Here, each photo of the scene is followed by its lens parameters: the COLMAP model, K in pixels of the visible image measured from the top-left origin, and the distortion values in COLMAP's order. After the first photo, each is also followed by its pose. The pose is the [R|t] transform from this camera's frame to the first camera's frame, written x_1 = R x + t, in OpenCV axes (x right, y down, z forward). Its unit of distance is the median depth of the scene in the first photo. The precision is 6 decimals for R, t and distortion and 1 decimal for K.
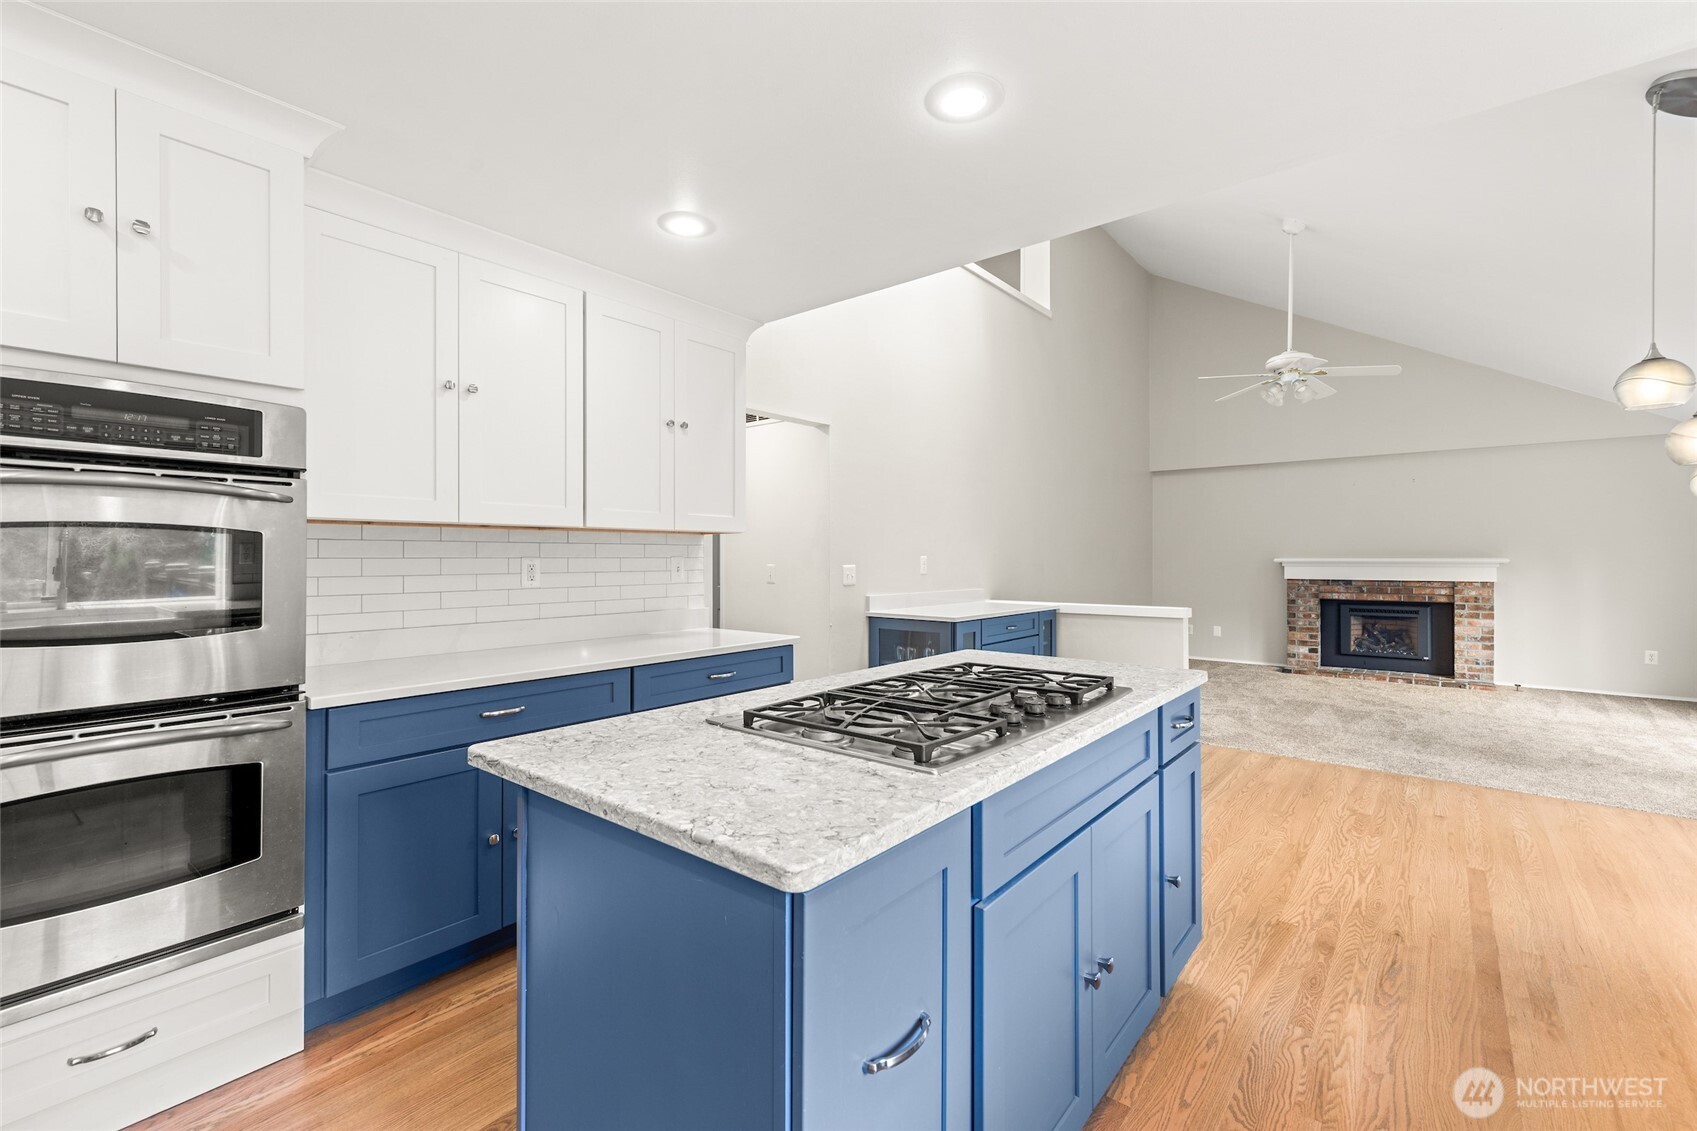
lens RADIAL K [[736.2, 0, 834.0], [0, 736.2, 554.8], [0, 0, 1]] dist [0.002550, -0.000046]
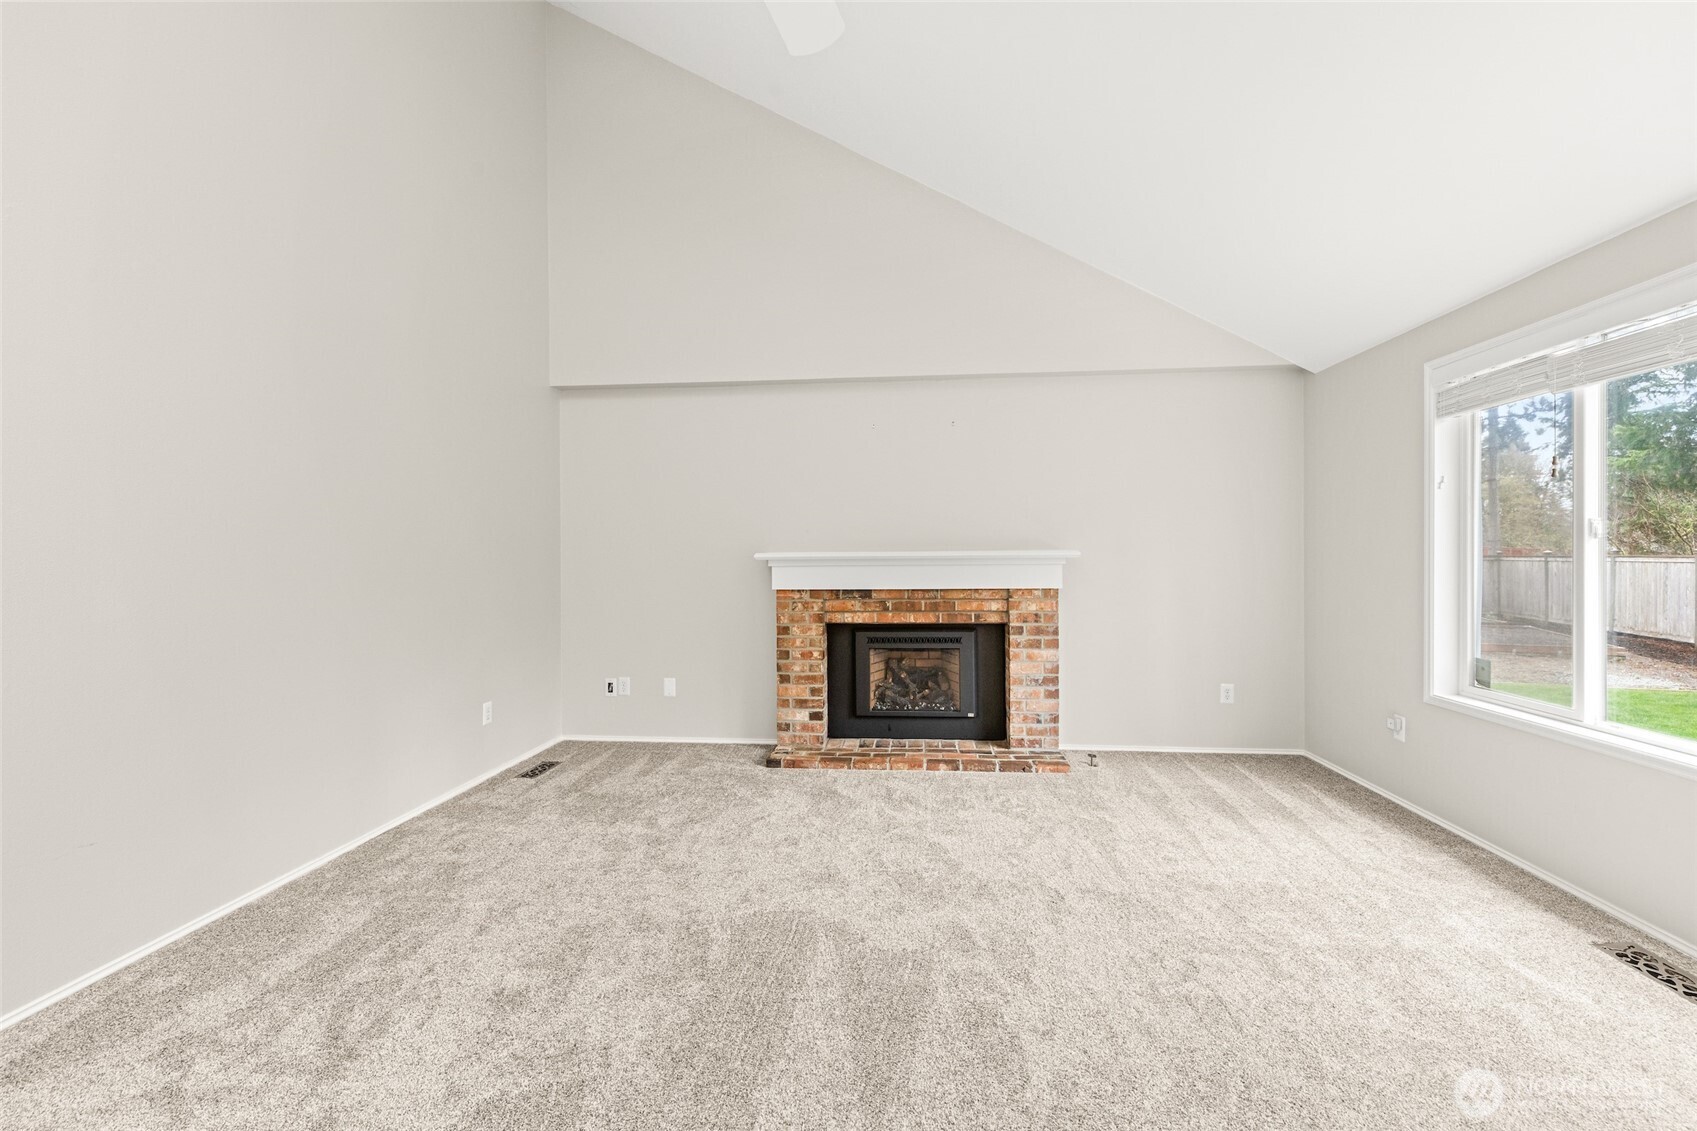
lens RADIAL K [[736.2, 0, 834.0], [0, 736.2, 554.8], [0, 0, 1]] dist [0.002550, -0.000046]
pose [[0.836031, -0.004733, 0.548662, 0.366665], [0.004385, 0.999988, 0.001946, 0.005888], [-0.548665, 0.000779, 0.836042, 0.541325]]
